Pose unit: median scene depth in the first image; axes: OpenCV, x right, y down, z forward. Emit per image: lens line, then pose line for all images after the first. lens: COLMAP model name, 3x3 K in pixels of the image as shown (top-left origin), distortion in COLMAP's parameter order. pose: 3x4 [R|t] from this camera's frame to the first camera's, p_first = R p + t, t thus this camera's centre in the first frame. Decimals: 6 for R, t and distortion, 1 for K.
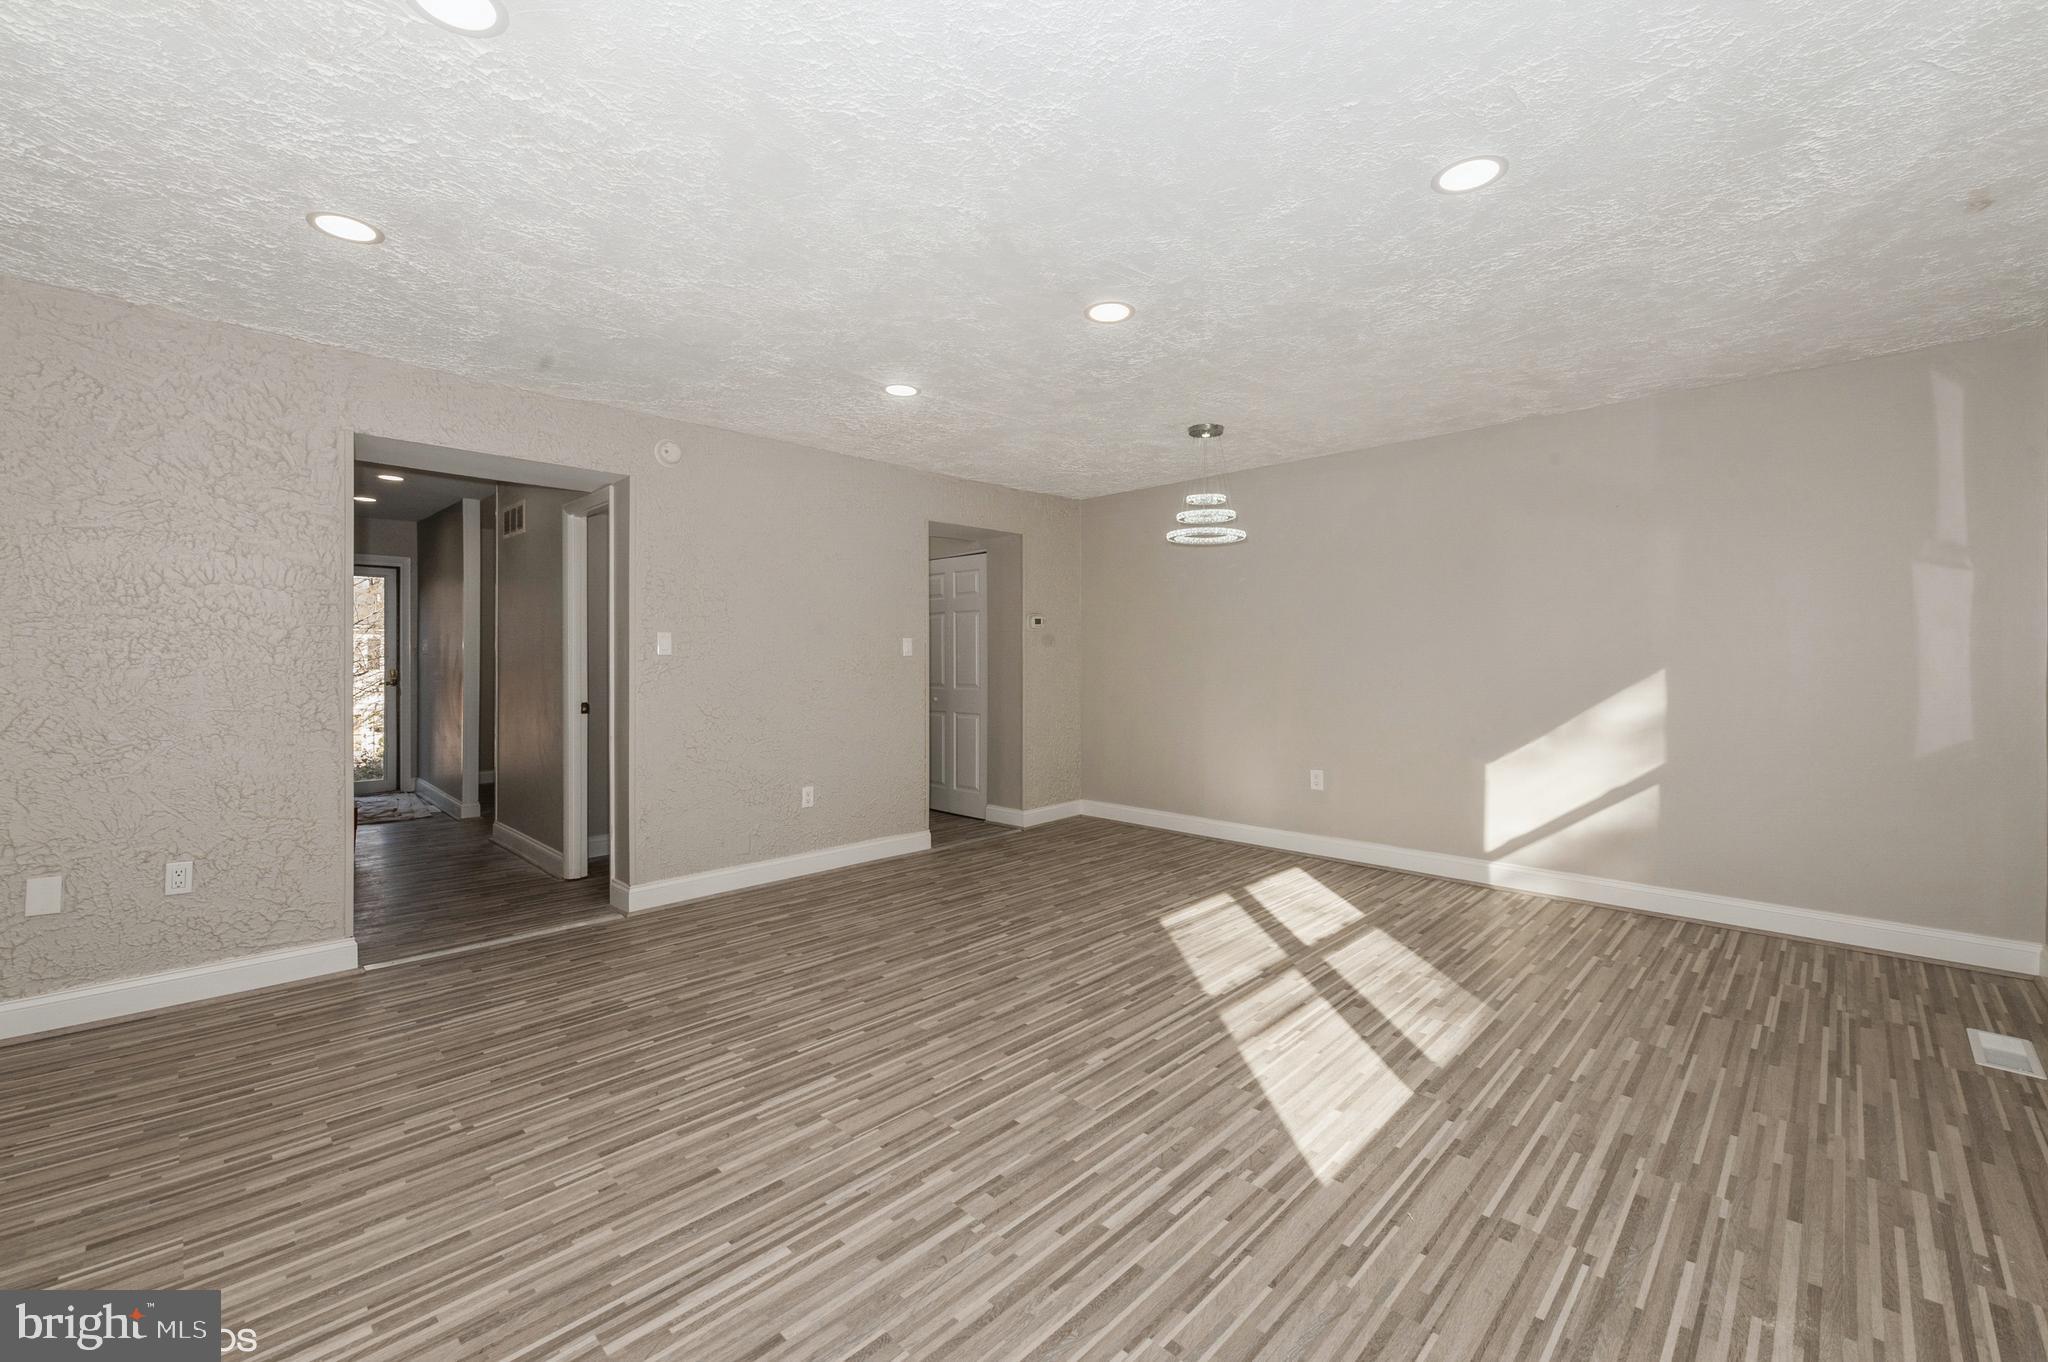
lens RADIAL K [[818.6, 0, 1046.3], [0, 818.6, 667.0], [0, 0, 1]] dist [0.005114, -0.003719]
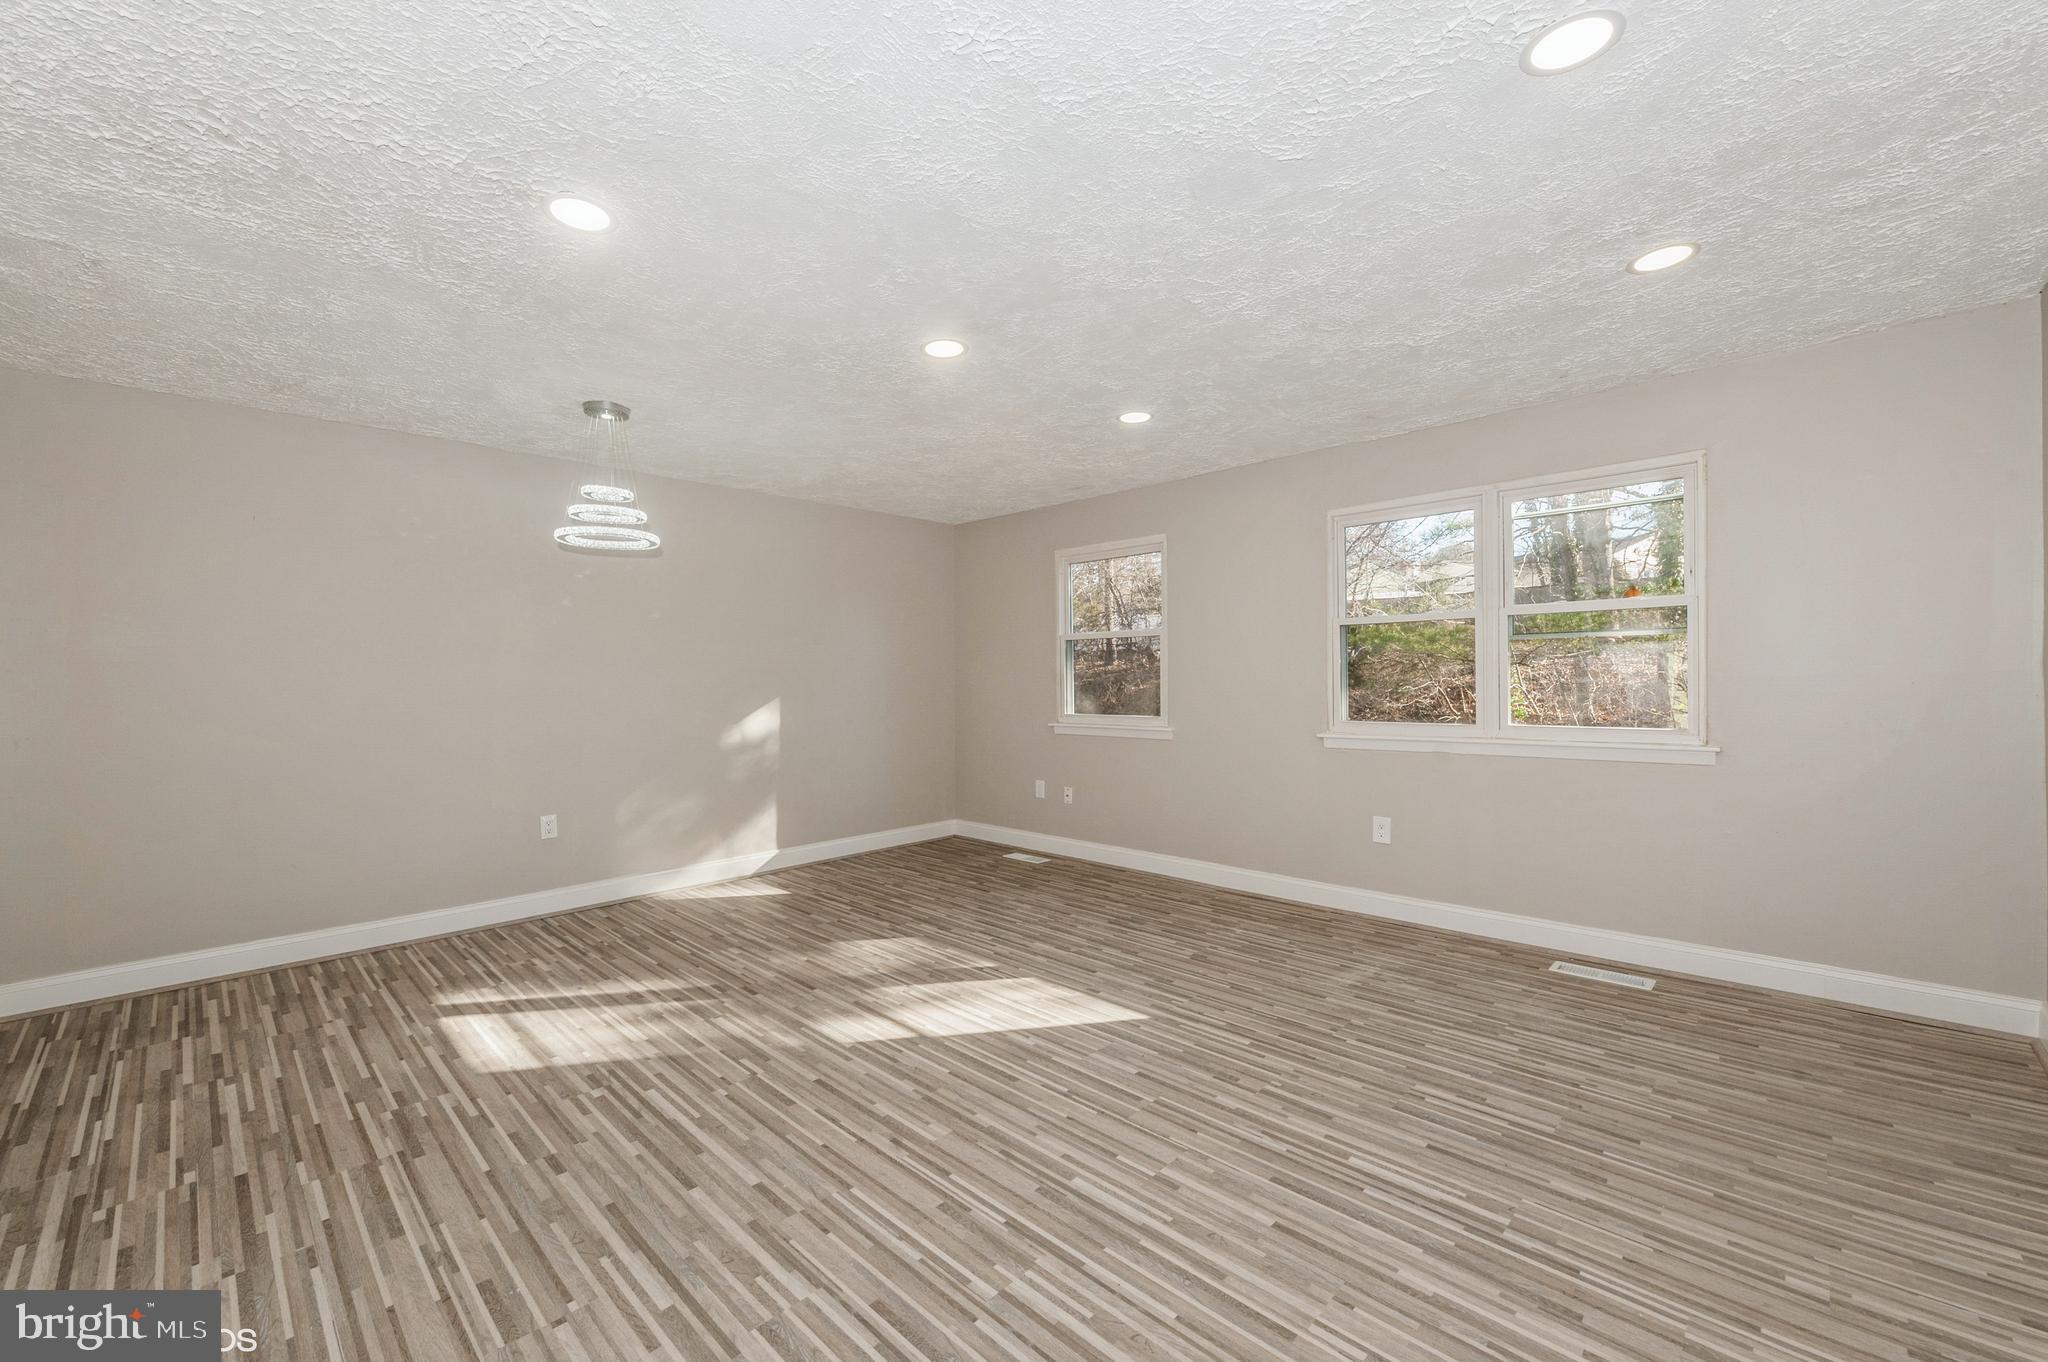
lens RADIAL K [[818.6, 0, 993.0], [0, 818.6, 699.8], [0, 0, 1]] dist [0.005114, -0.003719]
pose [[0.034585, -0.024414, 0.999104, -1.129143], [0.023419, 0.999447, 0.023612, -0.012020], [-0.999127, 0.022581, 0.035138, 1.081027]]
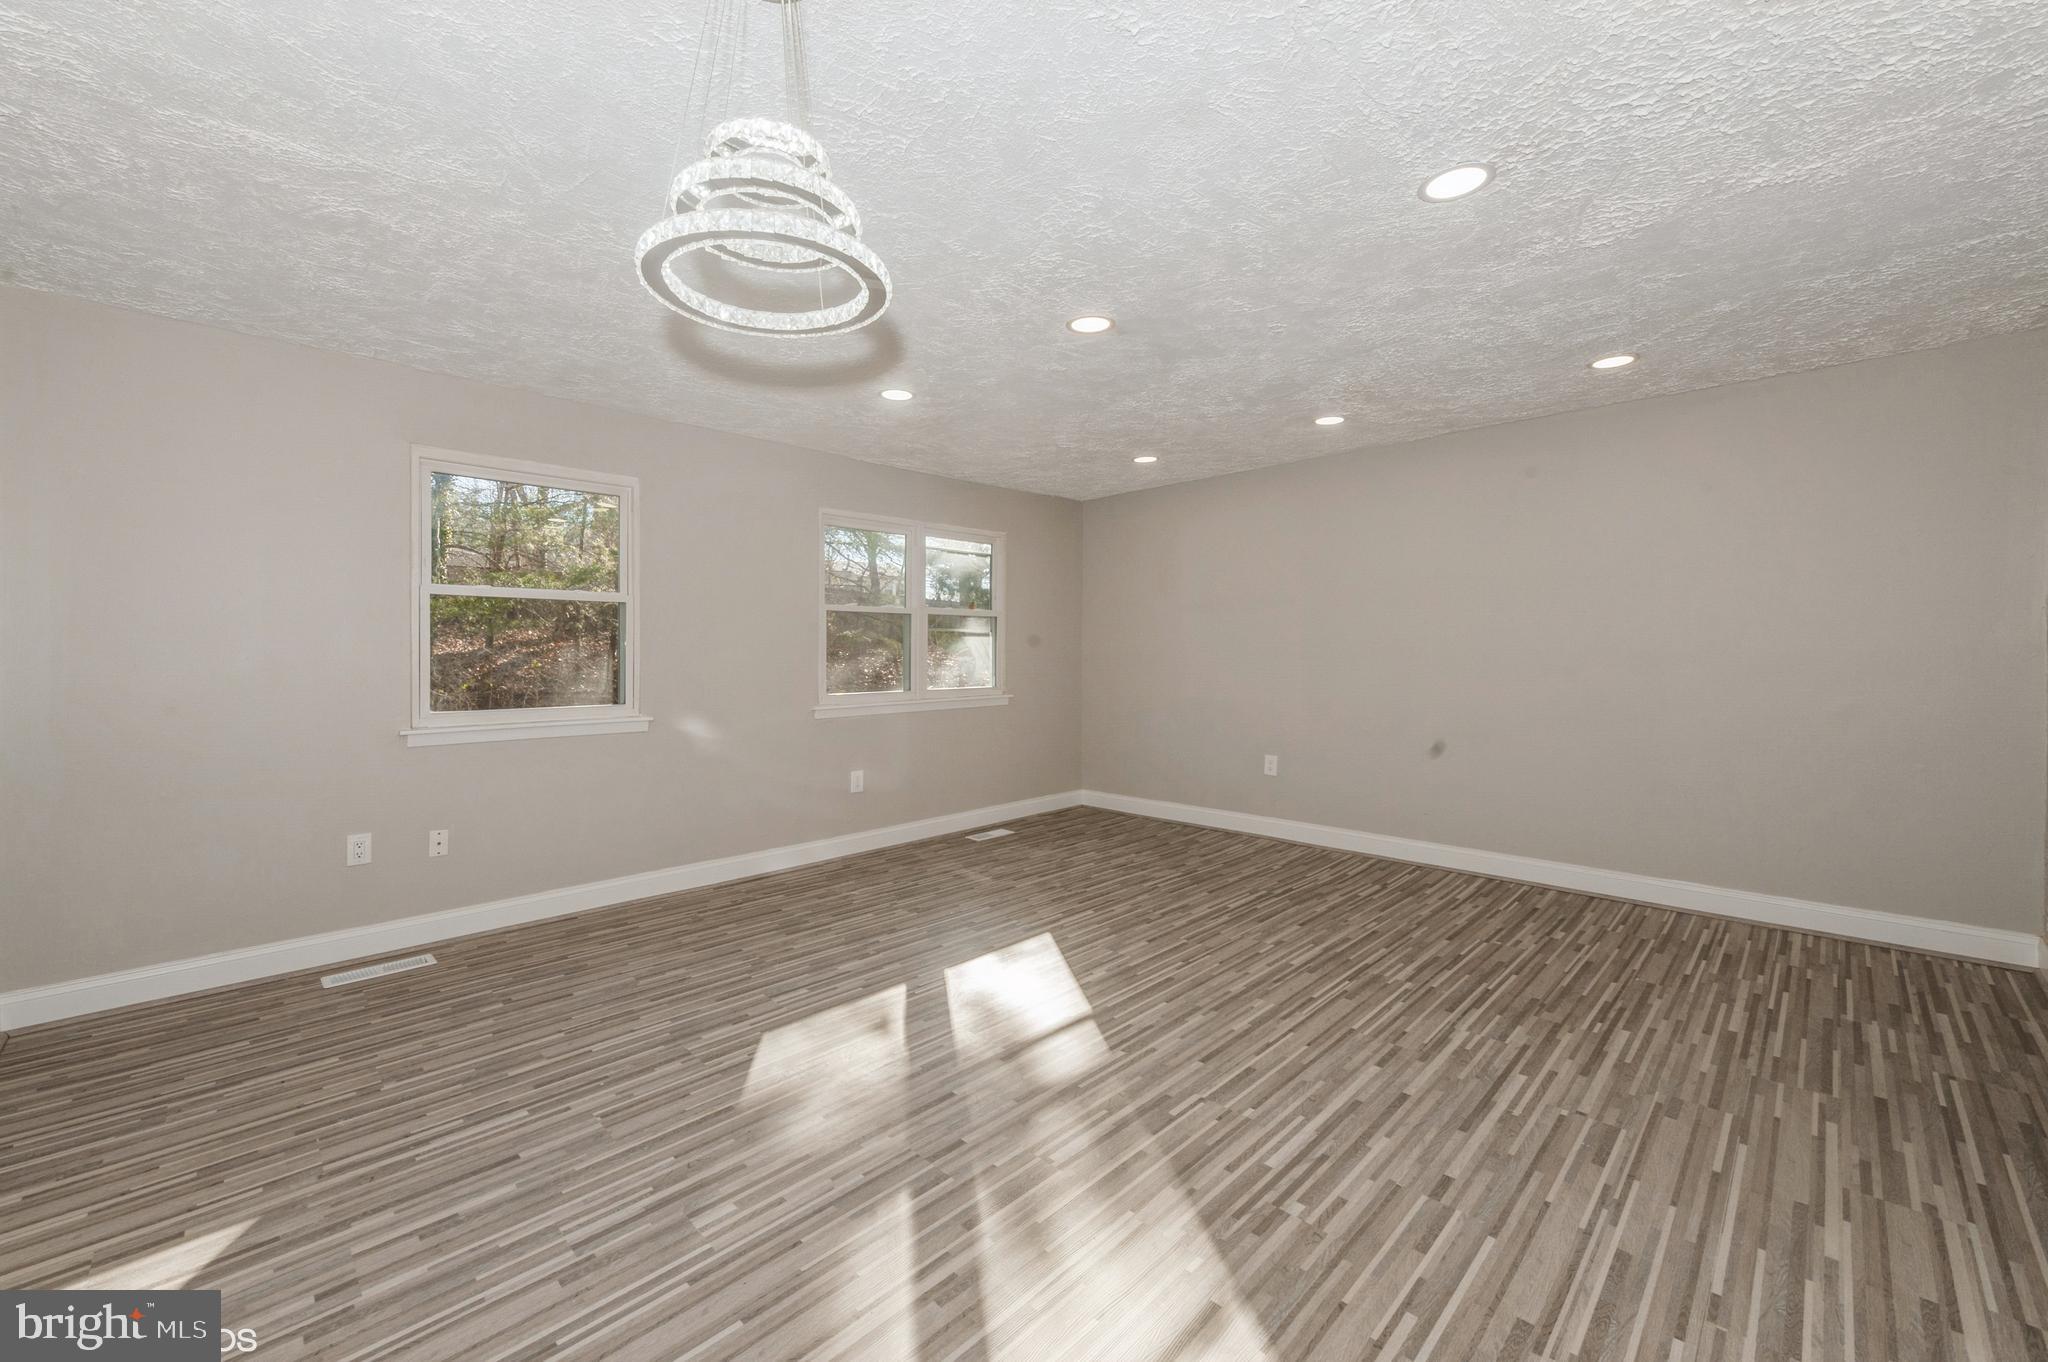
lens RADIAL K [[818.6, 0, 1024.3], [0, 818.6, 678.4], [0, 0, 1]] dist [0.005114, -0.003719]
pose [[-0.999732, 0.007538, 0.021888, 0.155268], [0.008477, 0.999034, 0.043130, -0.030326], [-0.021541, 0.043304, -0.998830, 2.422785]]
